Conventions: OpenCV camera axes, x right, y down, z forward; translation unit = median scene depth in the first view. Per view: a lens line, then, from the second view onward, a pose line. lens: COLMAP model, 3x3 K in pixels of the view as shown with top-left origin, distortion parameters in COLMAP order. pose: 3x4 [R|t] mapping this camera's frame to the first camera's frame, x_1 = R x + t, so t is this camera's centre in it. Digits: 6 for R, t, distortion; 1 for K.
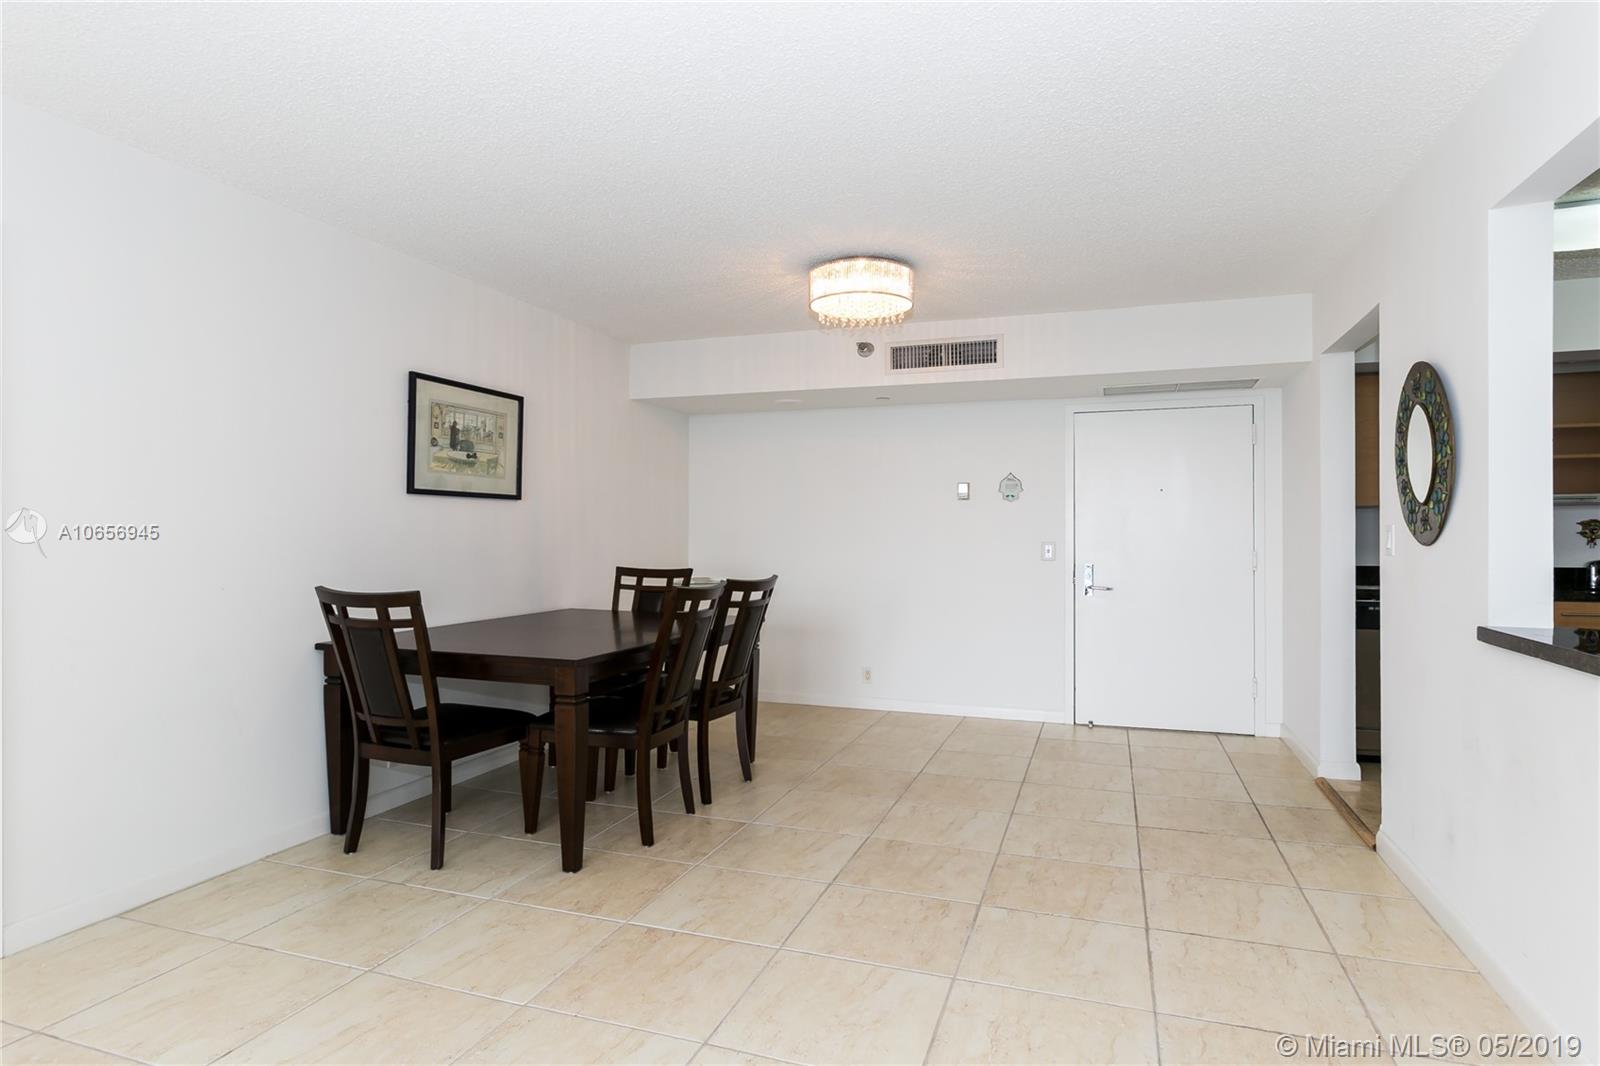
lens RADIAL K [[783.1, 0, 800.0], [0, 783.1, 533.0], [0, 0, 1]] dist [-0.023917, 0.014121]
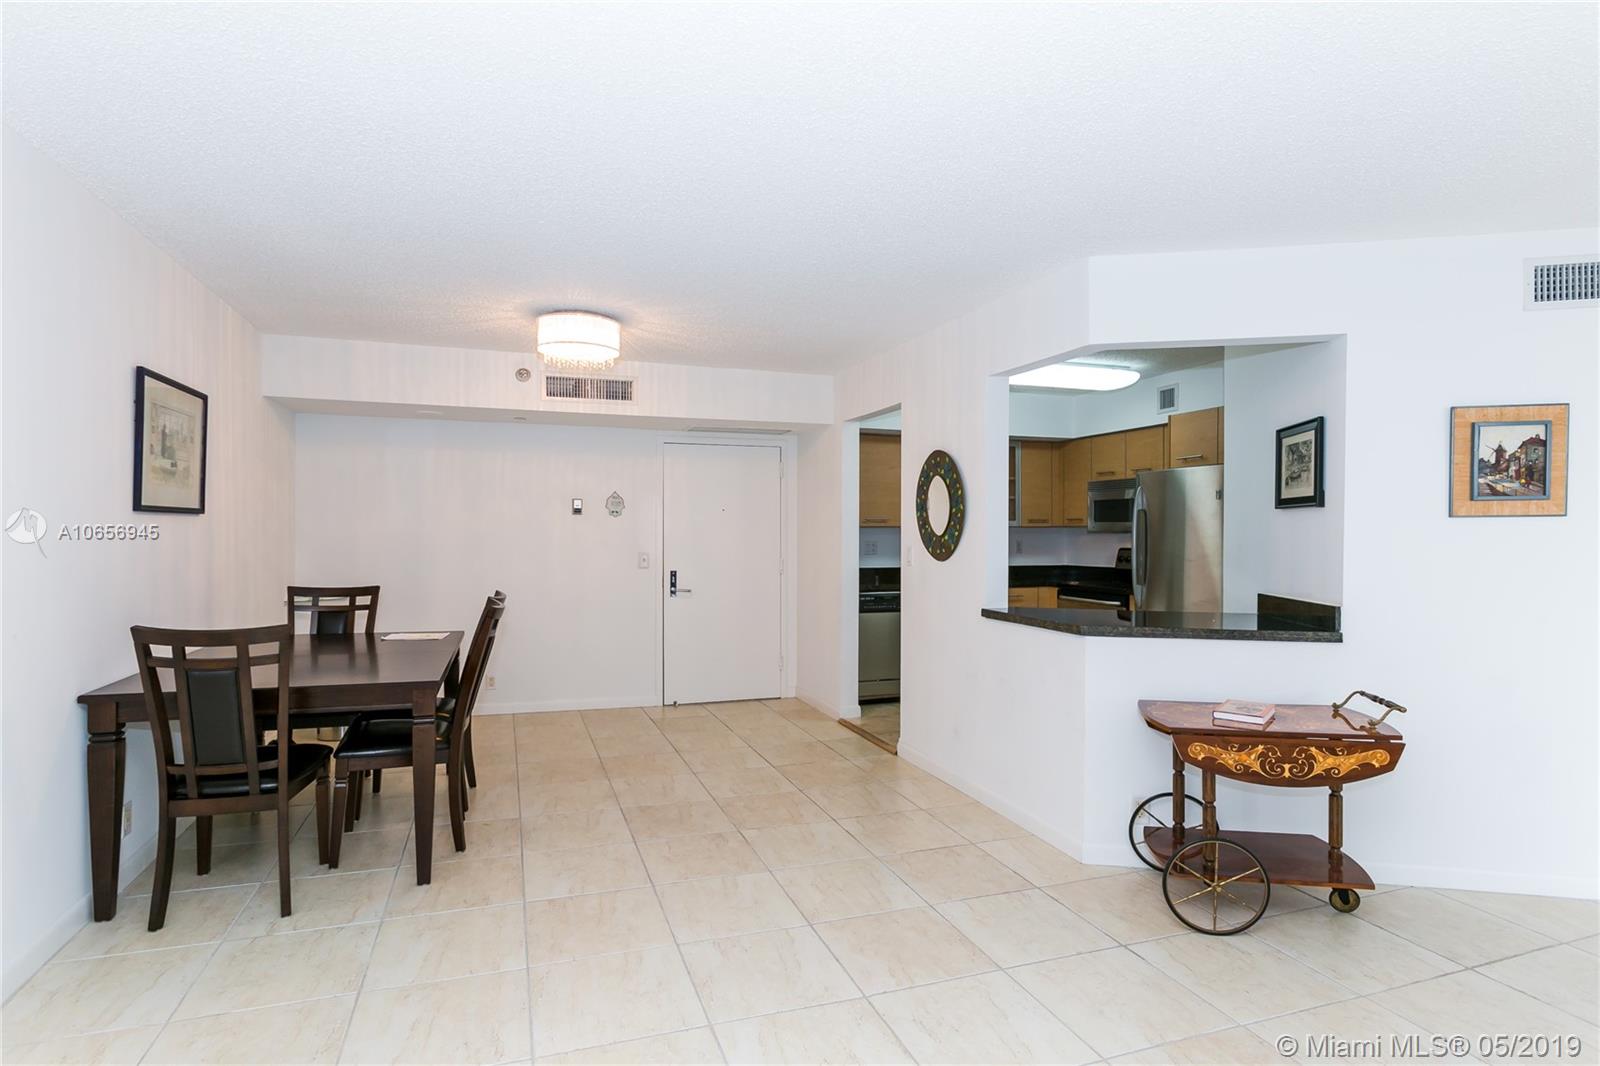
lens RADIAL K [[783.1, 0, 800.0], [0, 783.1, 533.0], [0, 0, 1]] dist [-0.023917, 0.014121]
pose [[0.776833, 0.012205, 0.629589, -0.434607], [-0.013428, 0.999906, -0.002814, -0.031341], [-0.629564, -0.006268, 0.776924, -0.097819]]
